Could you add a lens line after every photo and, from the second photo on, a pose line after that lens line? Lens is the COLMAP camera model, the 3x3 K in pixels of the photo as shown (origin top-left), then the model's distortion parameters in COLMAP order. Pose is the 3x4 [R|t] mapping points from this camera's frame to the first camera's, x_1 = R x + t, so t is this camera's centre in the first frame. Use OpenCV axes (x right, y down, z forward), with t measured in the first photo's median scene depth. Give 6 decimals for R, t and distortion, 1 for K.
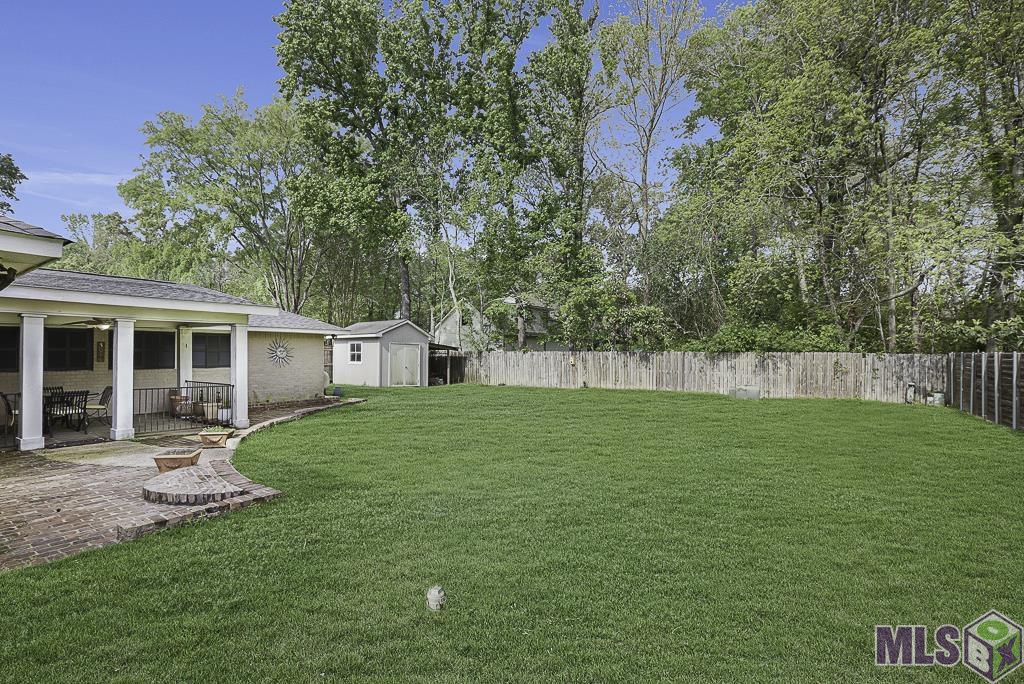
lens RADIAL K [[498.2, 0, 515.2], [0, 498.2, 349.9], [0, 0, 1]] dist [-0.040530, 0.003909]
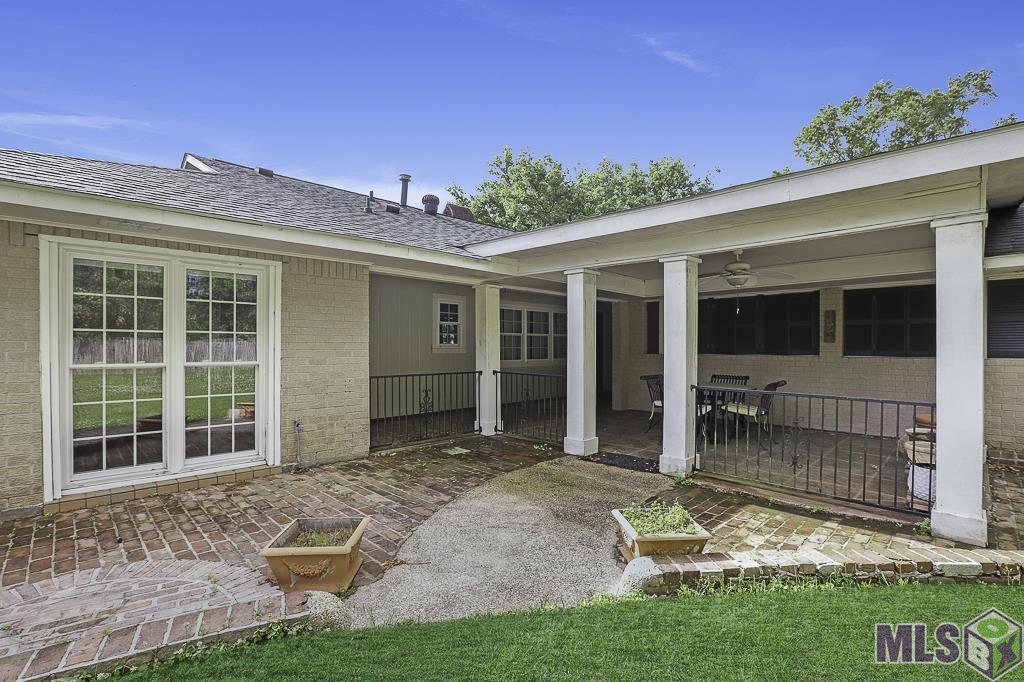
lens RADIAL K [[467.9, 0, 499.8], [0, 467.9, 346.1], [0, 0, 1]] dist [-0.035102, 0.005029]
pose [[-0.228776, 0.006558, -0.973457, -0.186094], [0.013085, 0.999908, 0.003661, 0.022107], [0.973391, -0.011900, -0.228841, 0.738666]]
